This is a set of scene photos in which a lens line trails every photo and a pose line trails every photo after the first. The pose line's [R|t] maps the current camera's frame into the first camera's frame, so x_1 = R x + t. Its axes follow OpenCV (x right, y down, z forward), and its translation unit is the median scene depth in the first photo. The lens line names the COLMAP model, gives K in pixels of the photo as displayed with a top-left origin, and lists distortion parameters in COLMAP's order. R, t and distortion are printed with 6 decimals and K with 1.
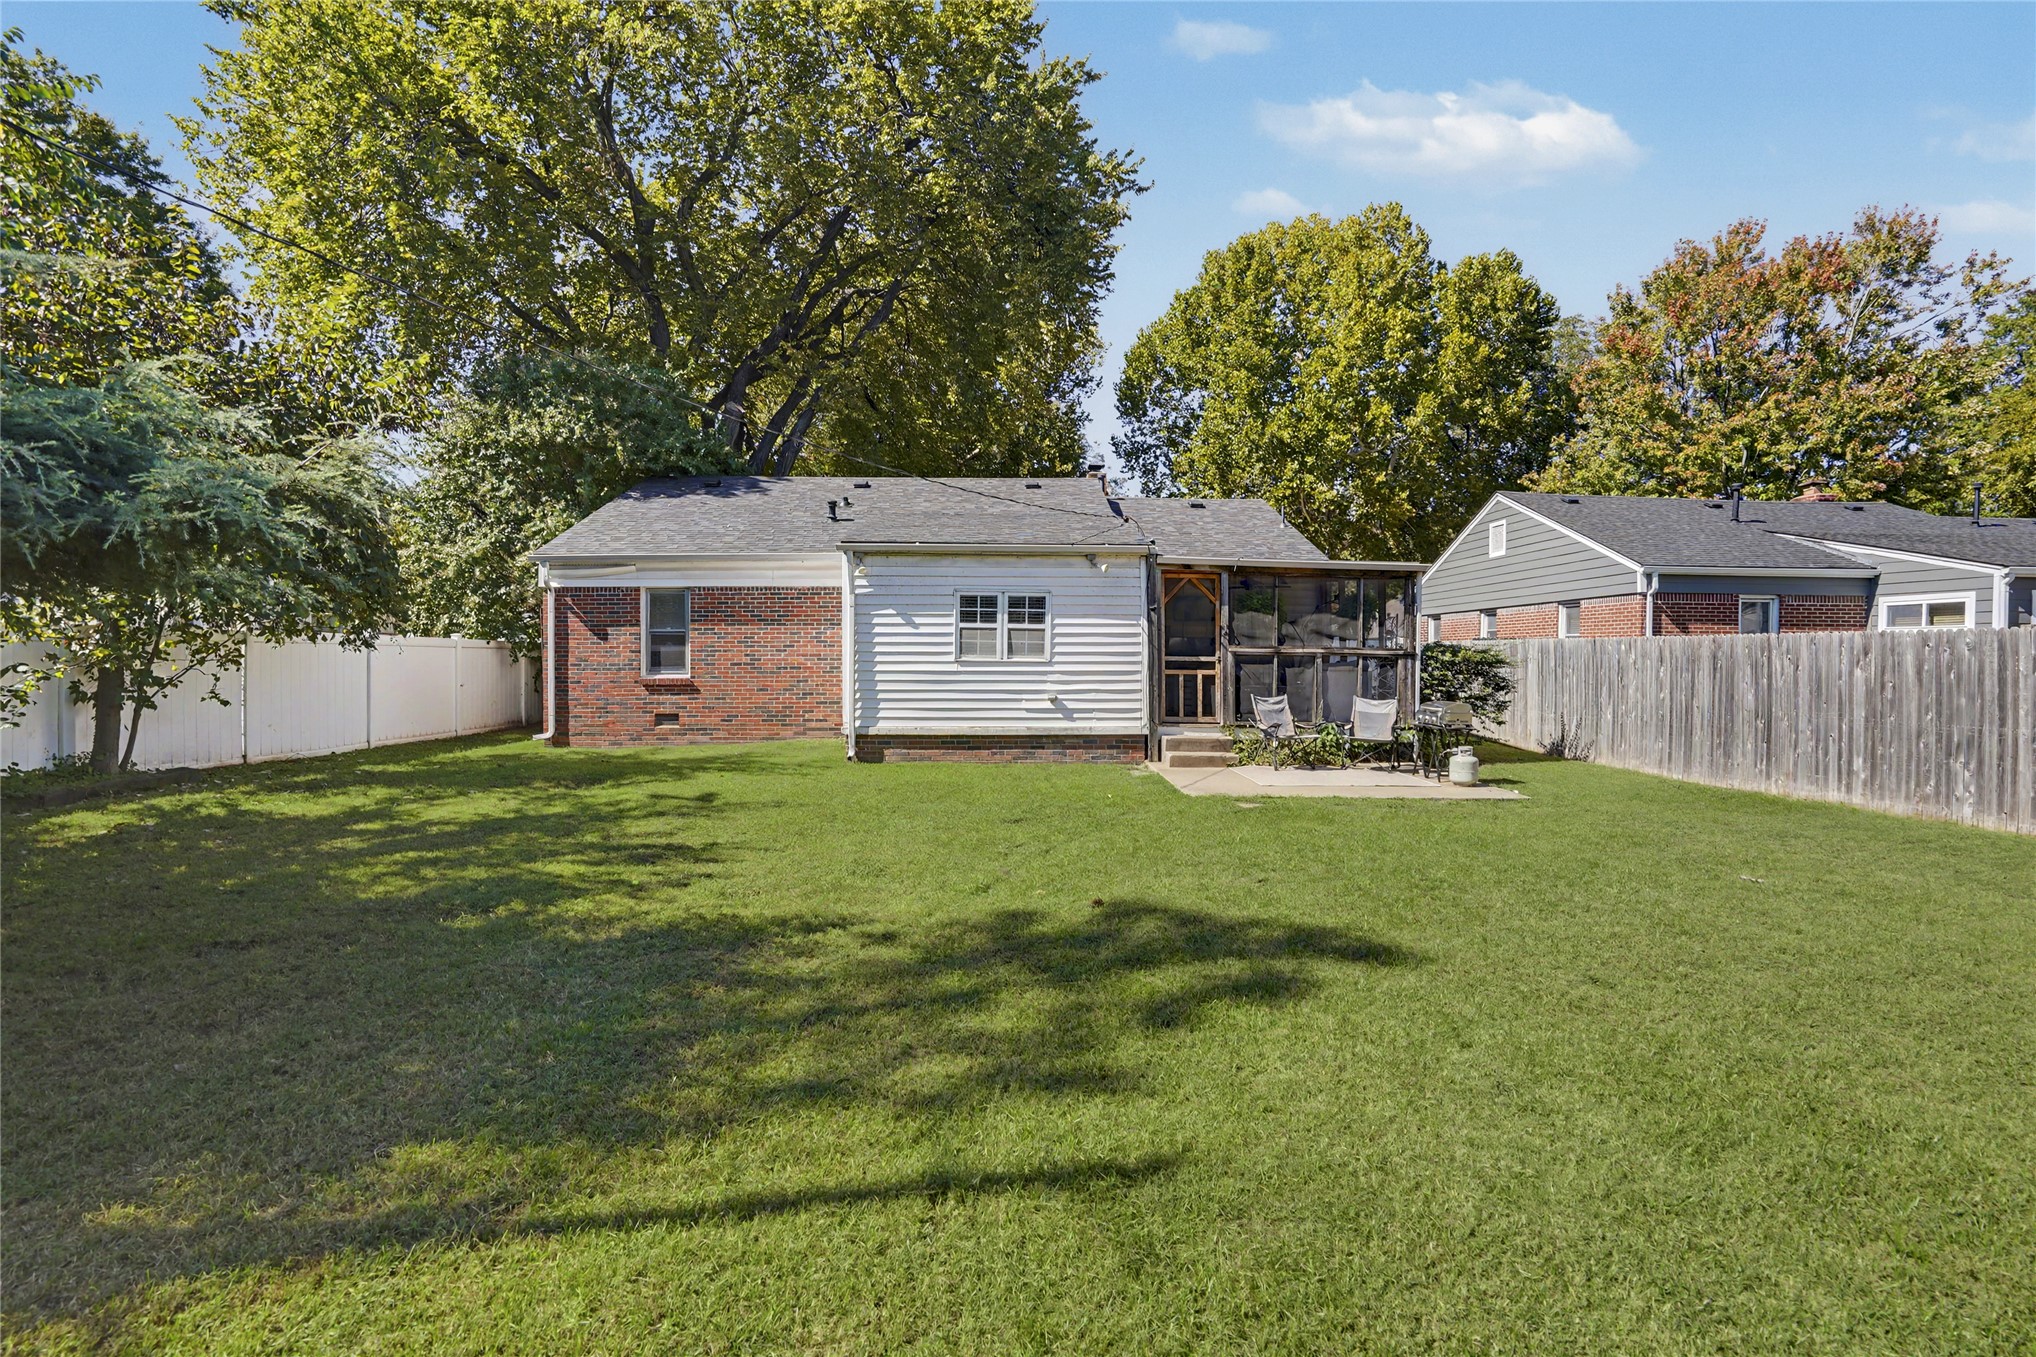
lens RADIAL K [[934.3, 0, 1018.0], [0, 934.3, 678.5], [0, 0, 1]] dist [-0.000168, 0.000029]
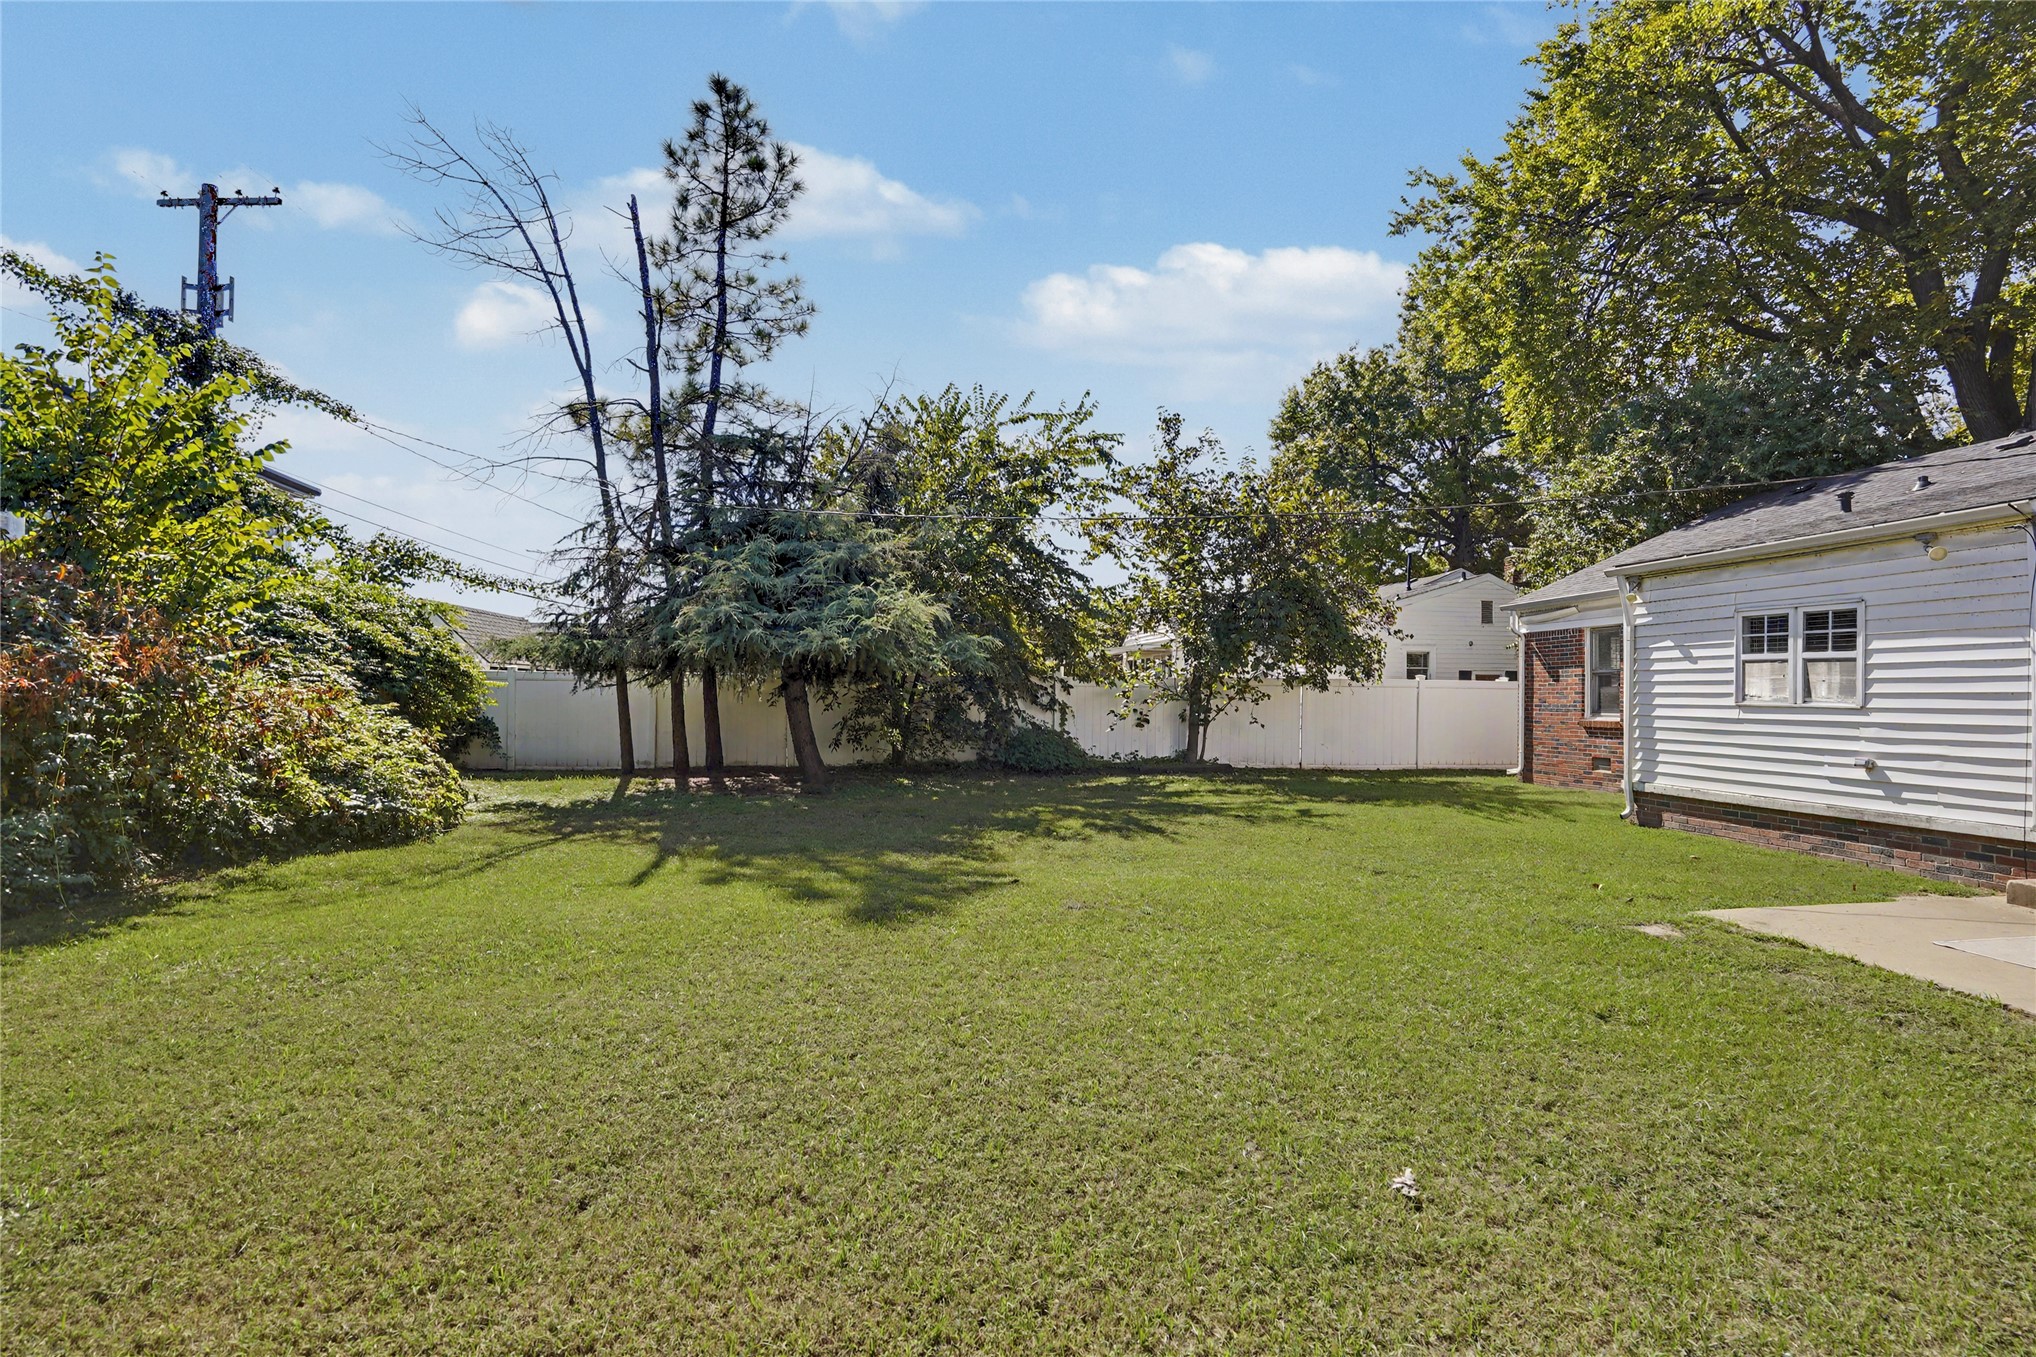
lens RADIAL K [[934.3, 0, 1018.0], [0, 934.3, 678.5], [0, 0, 1]] dist [-0.000168, 0.000029]
pose [[0.151090, -0.016099, -0.988389, 0.584229], [-0.027610, 0.999409, -0.020499, -0.008838], [0.988134, 0.030386, 0.150556, 0.317625]]
